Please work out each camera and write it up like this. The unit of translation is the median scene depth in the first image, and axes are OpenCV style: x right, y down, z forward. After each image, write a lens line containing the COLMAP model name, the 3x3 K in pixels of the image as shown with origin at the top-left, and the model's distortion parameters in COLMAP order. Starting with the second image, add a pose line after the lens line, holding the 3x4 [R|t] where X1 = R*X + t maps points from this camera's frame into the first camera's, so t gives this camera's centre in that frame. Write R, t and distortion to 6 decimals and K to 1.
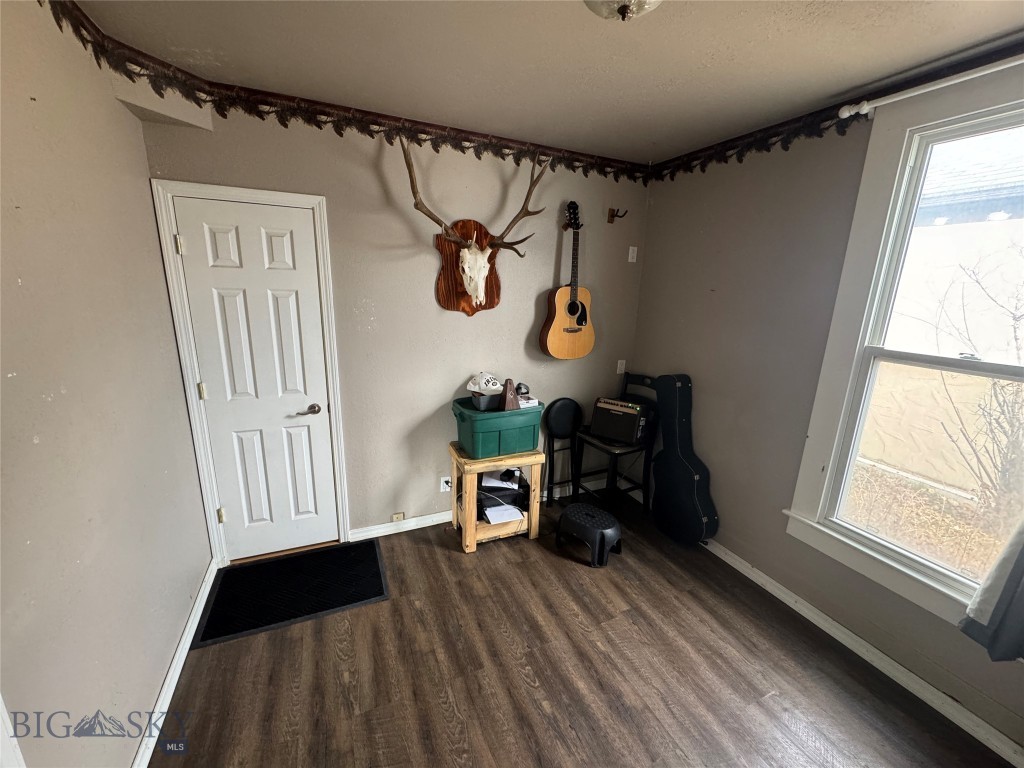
lens RADIAL K [[408.8, 0, 511.2], [0, 408.8, 385.7], [0, 0, 1]] dist [-0.002588, 0.000035]
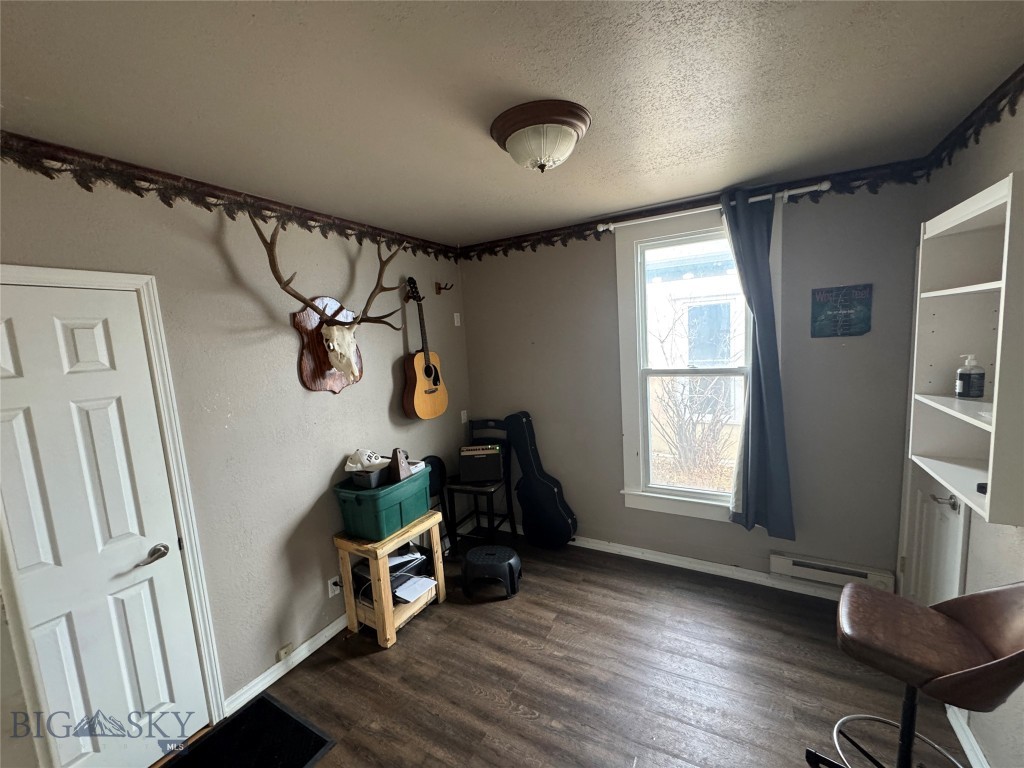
lens RADIAL K [[408.8, 0, 511.2], [0, 408.8, 385.7], [0, 0, 1]] dist [-0.002588, 0.000035]
pose [[0.801619, -0.153429, 0.577811, -0.338146], [0.229092, 0.971563, -0.059844, -0.041595], [-0.552198, 0.180345, 0.813974, 0.006126]]
